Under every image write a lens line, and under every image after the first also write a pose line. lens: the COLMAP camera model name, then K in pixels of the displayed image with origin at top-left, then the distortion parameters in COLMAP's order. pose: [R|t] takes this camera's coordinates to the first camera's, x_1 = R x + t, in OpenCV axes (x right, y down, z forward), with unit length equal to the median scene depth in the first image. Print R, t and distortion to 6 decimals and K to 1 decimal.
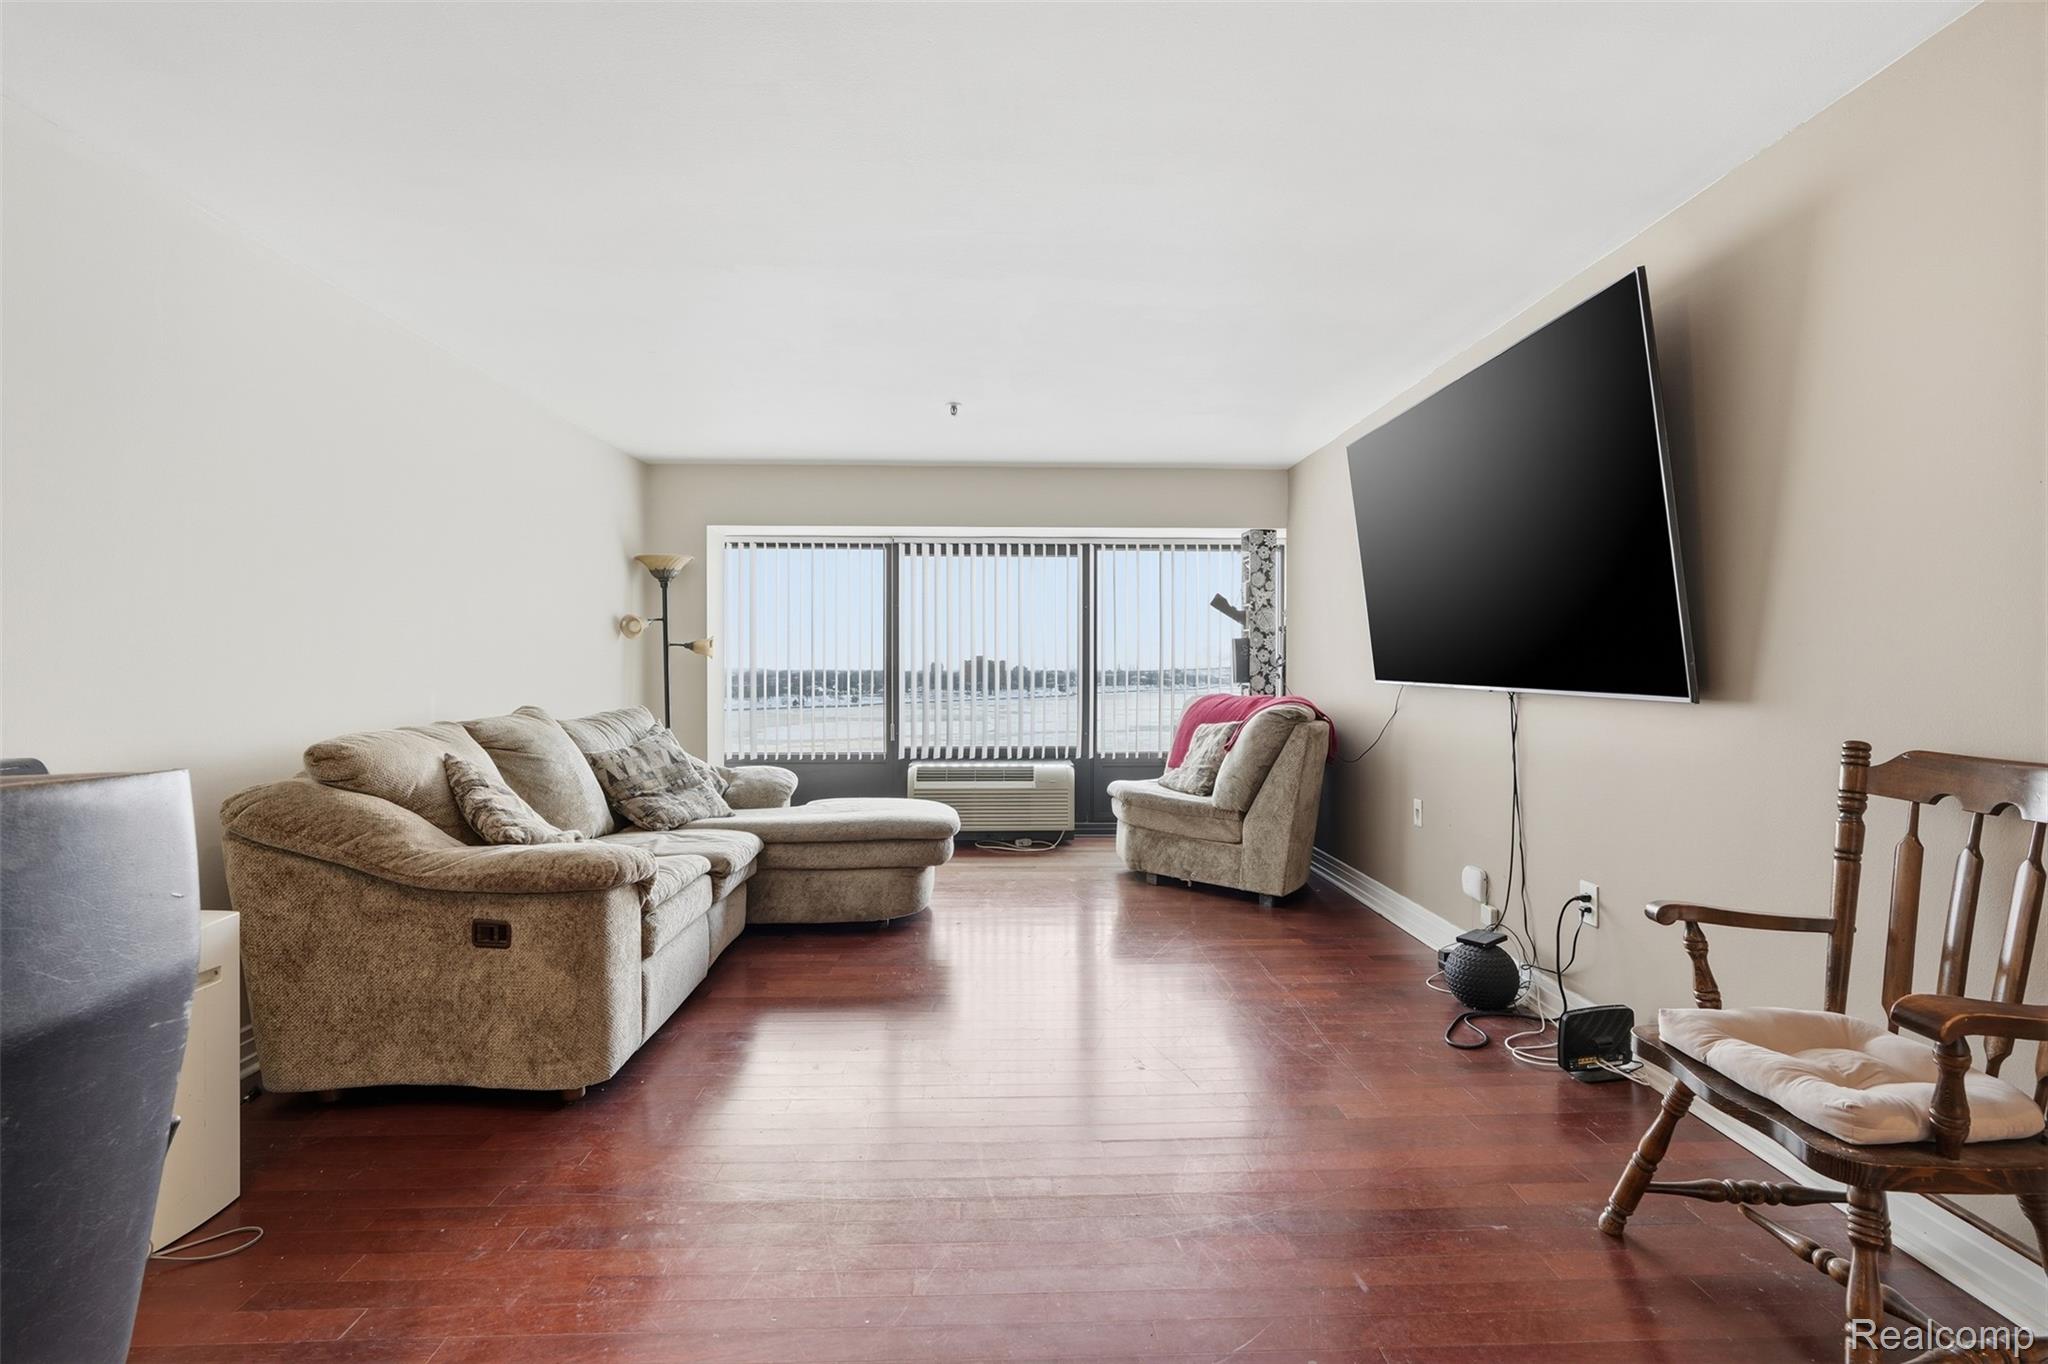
lens RADIAL K [[914.6, 0, 1028.0], [0, 914.6, 676.8], [0, 0, 1]] dist [-0.014797, 0.007120]
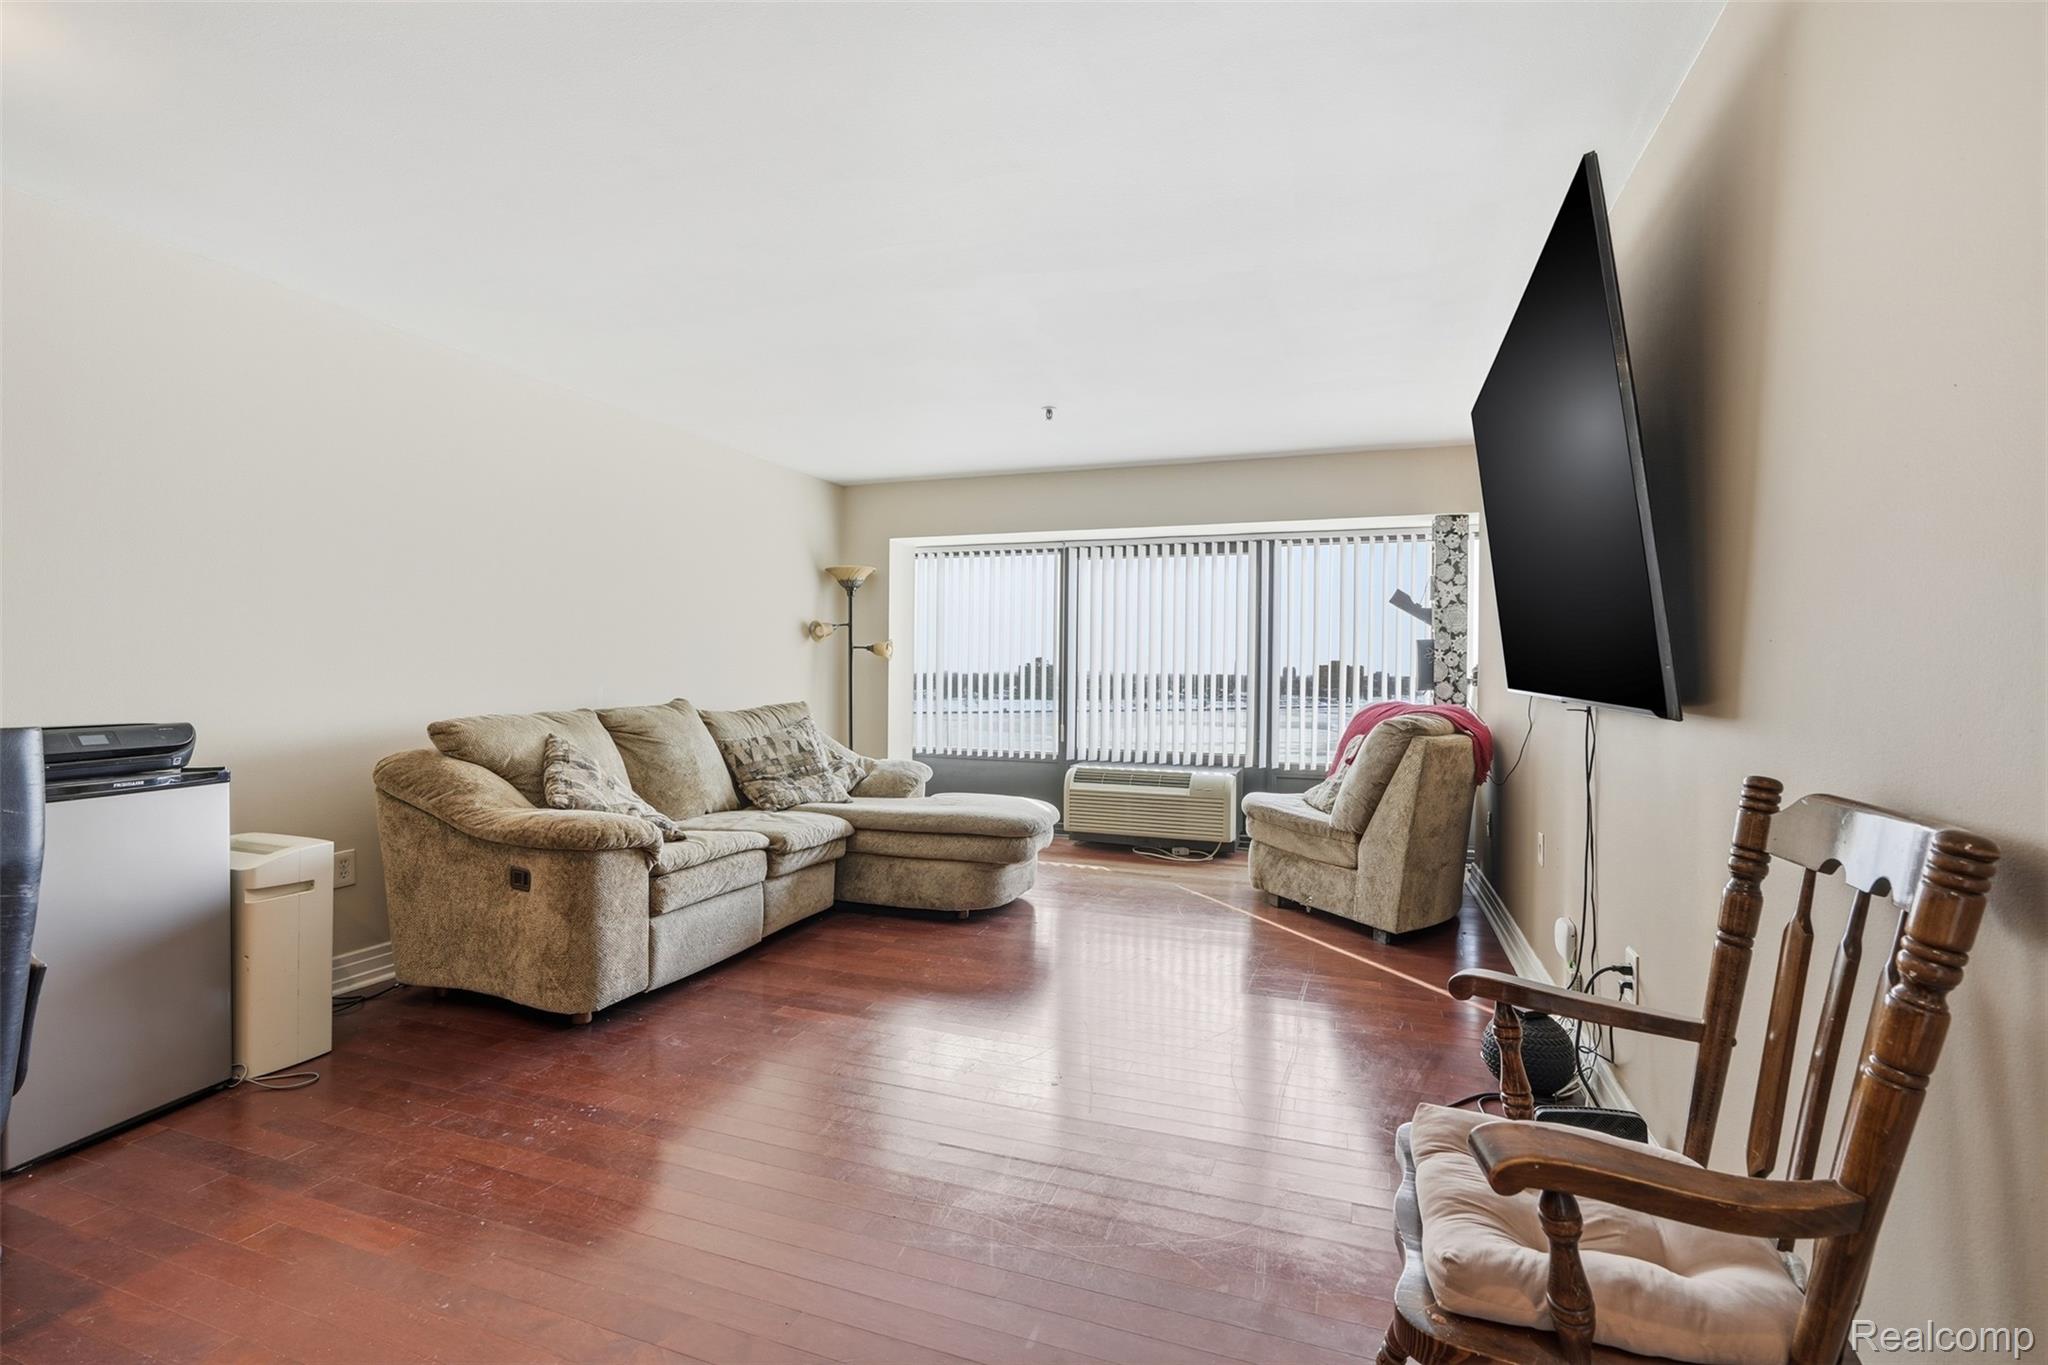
lens RADIAL K [[914.6, 0, 1028.0], [0, 914.6, 677.3], [0, 0, 1]] dist [-0.014797, 0.007120]
pose [[0.928812, 0.011102, -0.370386, 0.262925], [-0.012574, 0.999920, -0.001560, 0.000539], [0.370339, 0.006106, 0.928877, 0.052863]]
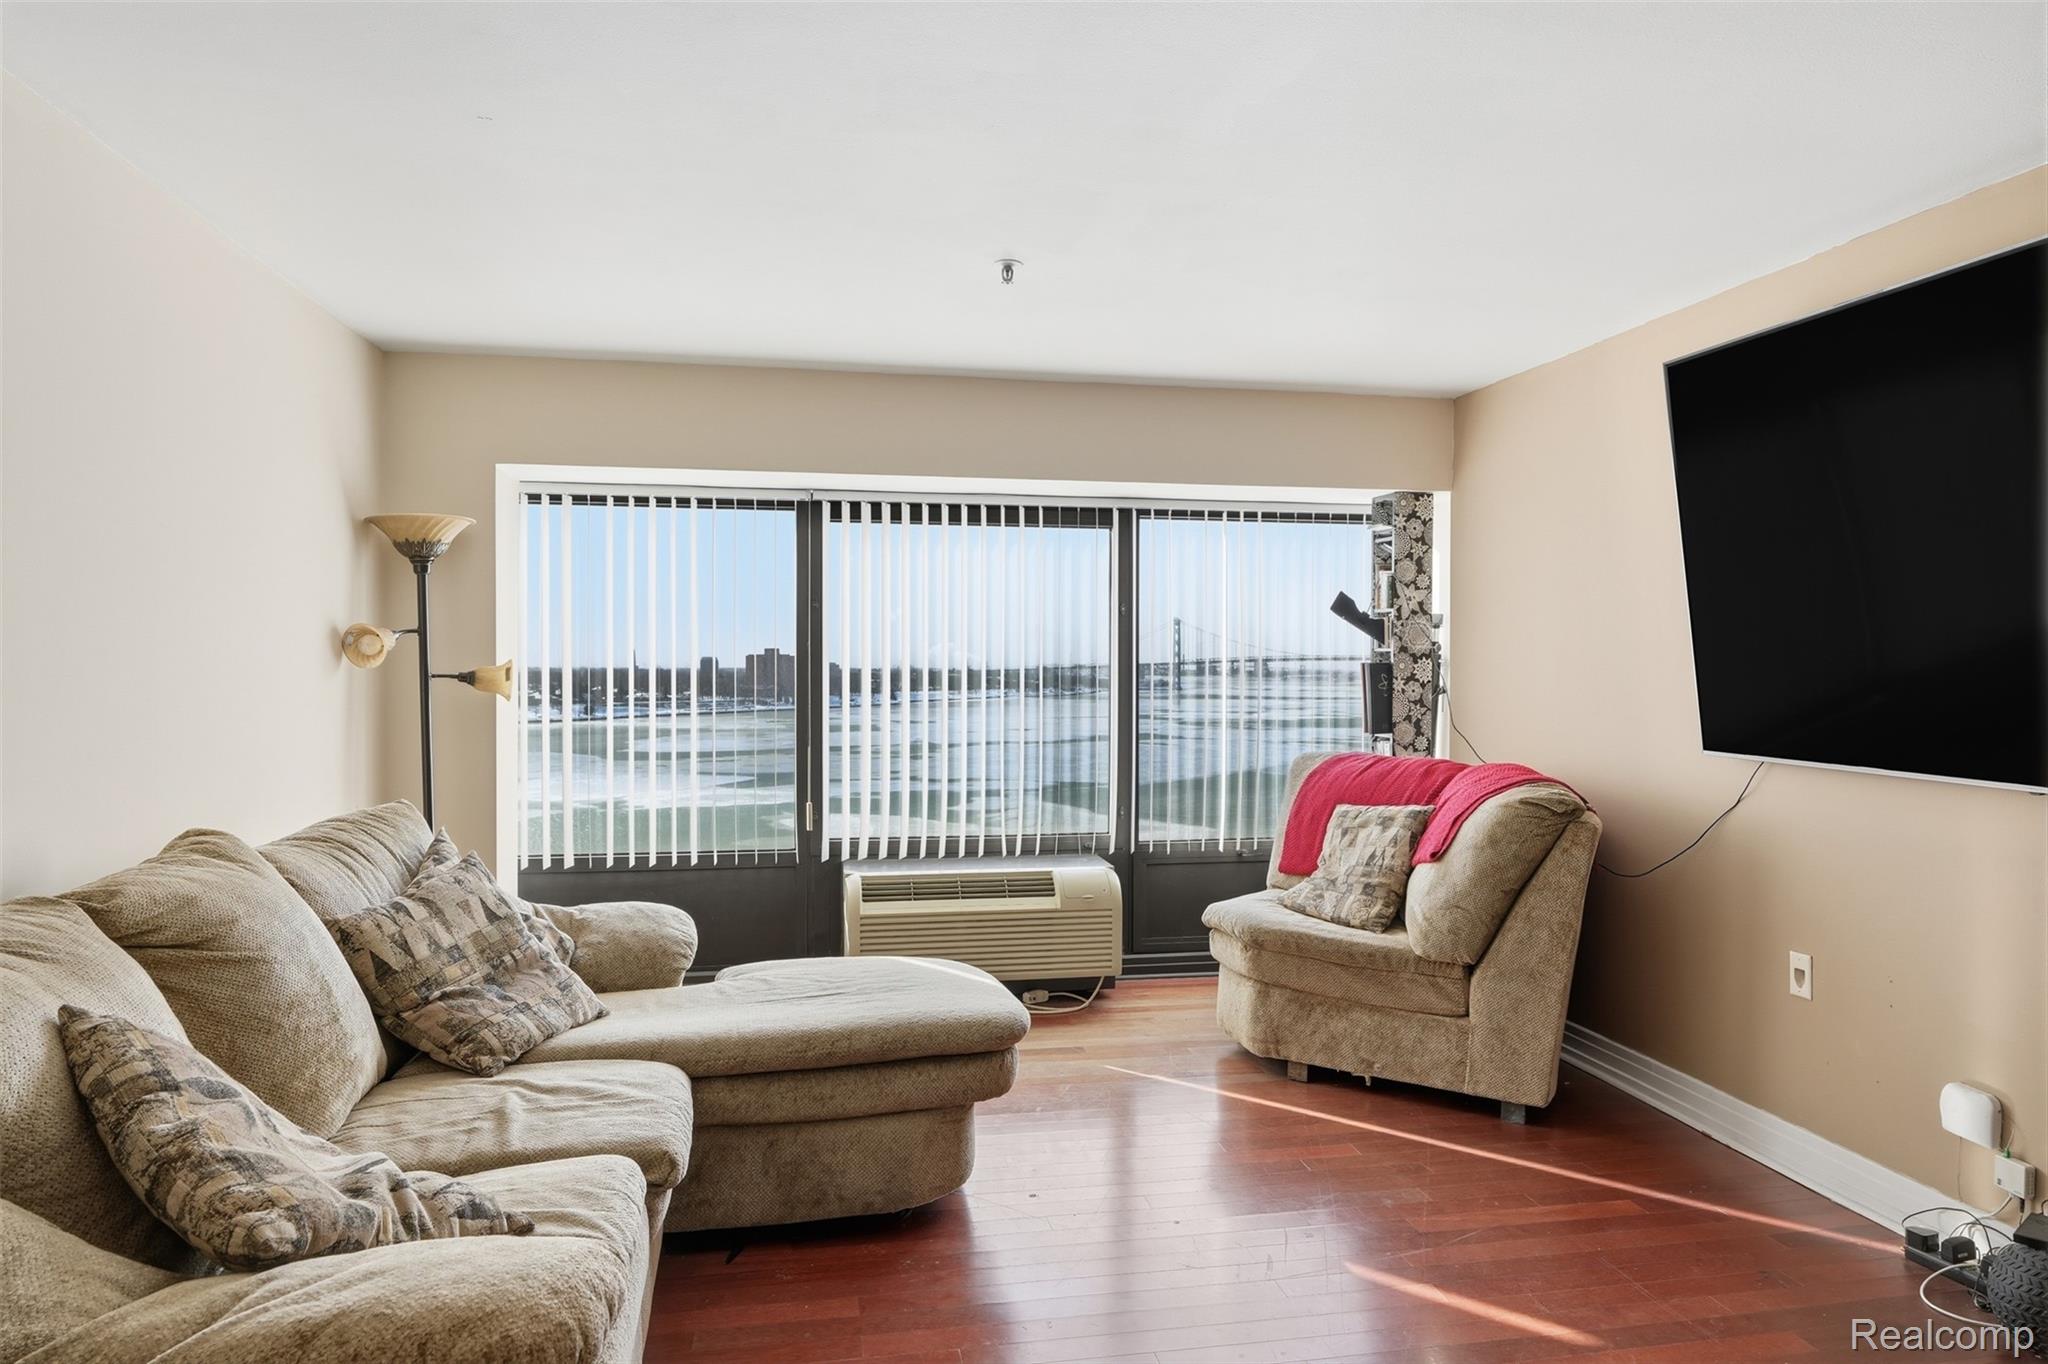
lens RADIAL K [[1259.9, 0, 1027.5], [0, 1259.9, 679.9], [0, 0, 1]] dist [0.002344, -0.000594]
pose [[0.989092, -0.000347, 0.147296, -0.175569], [0.000070, 0.999998, 0.001890, -0.041379], [-0.147296, -0.001860, 0.989091, 0.221240]]
